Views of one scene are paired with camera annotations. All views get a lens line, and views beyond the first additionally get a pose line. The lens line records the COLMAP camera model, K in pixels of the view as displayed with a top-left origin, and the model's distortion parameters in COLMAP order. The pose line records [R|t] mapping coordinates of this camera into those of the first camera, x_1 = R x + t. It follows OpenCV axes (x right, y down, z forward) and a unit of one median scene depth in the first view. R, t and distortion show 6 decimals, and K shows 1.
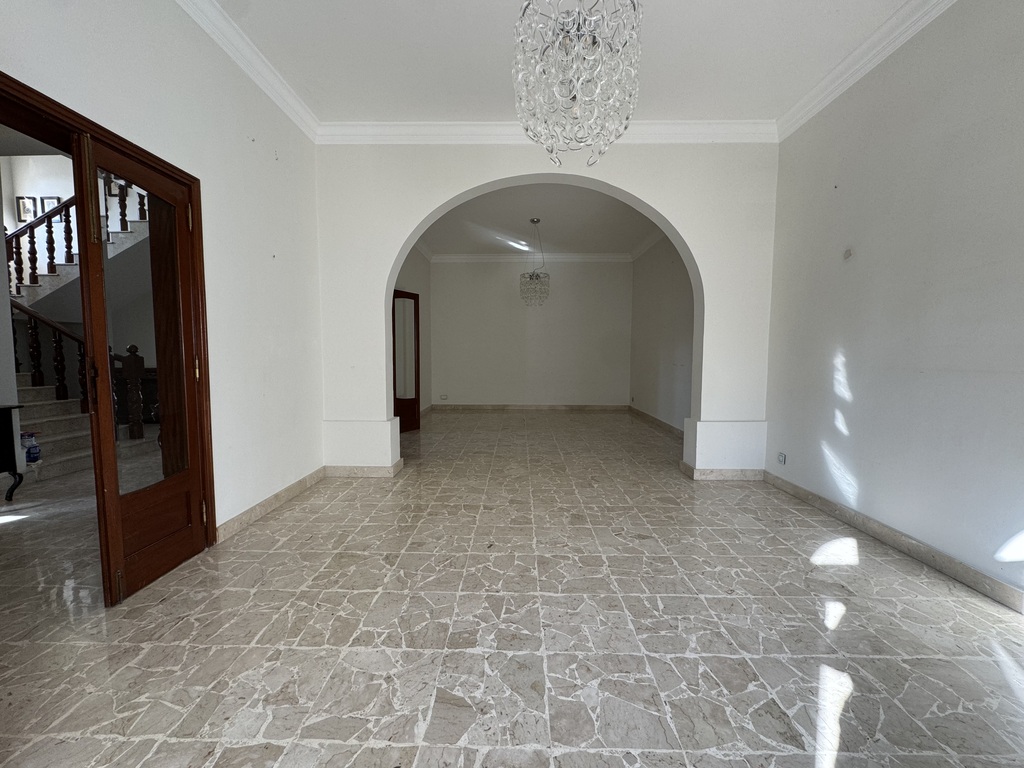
lens RADIAL K [[407.6, 0, 512.9], [0, 407.6, 382.4], [0, 0, 1]] dist [-0.008907, 0.001046]
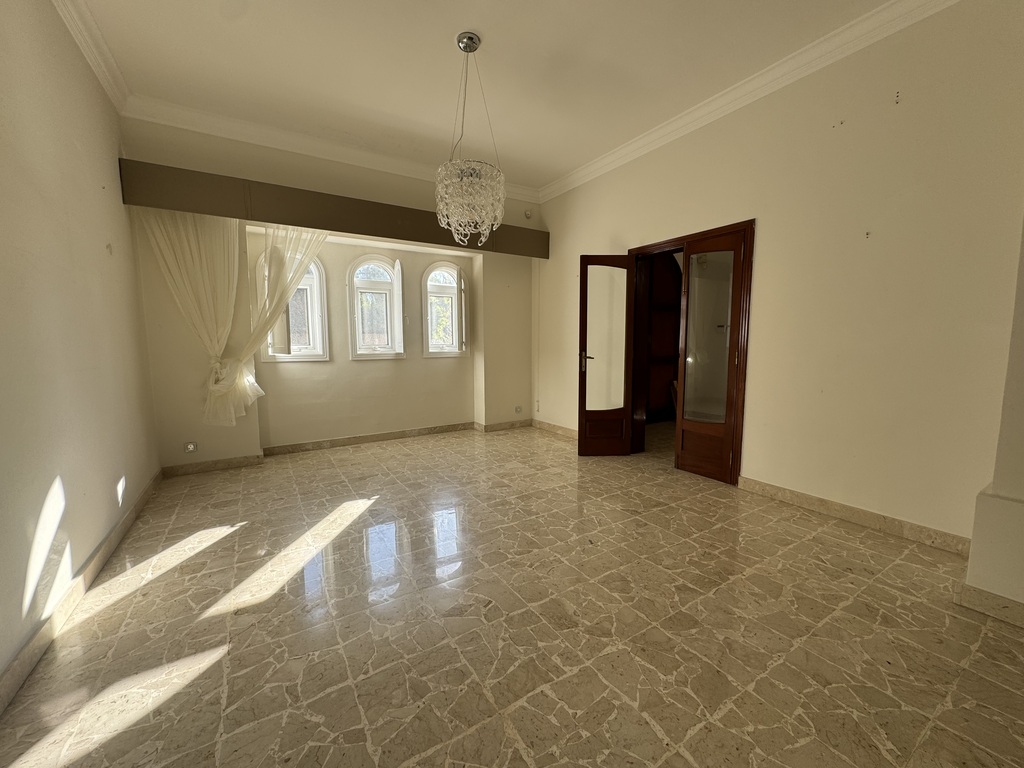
lens RADIAL K [[407.6, 0, 513.2], [0, 407.6, 382.6], [0, 0, 1]] dist [-0.008907, 0.001046]
pose [[-0.835599, 0.057275, -0.546345, 0.645001], [-0.036554, 0.986549, 0.159329, -0.142635], [0.548122, 0.153106, -0.822266, 1.693788]]
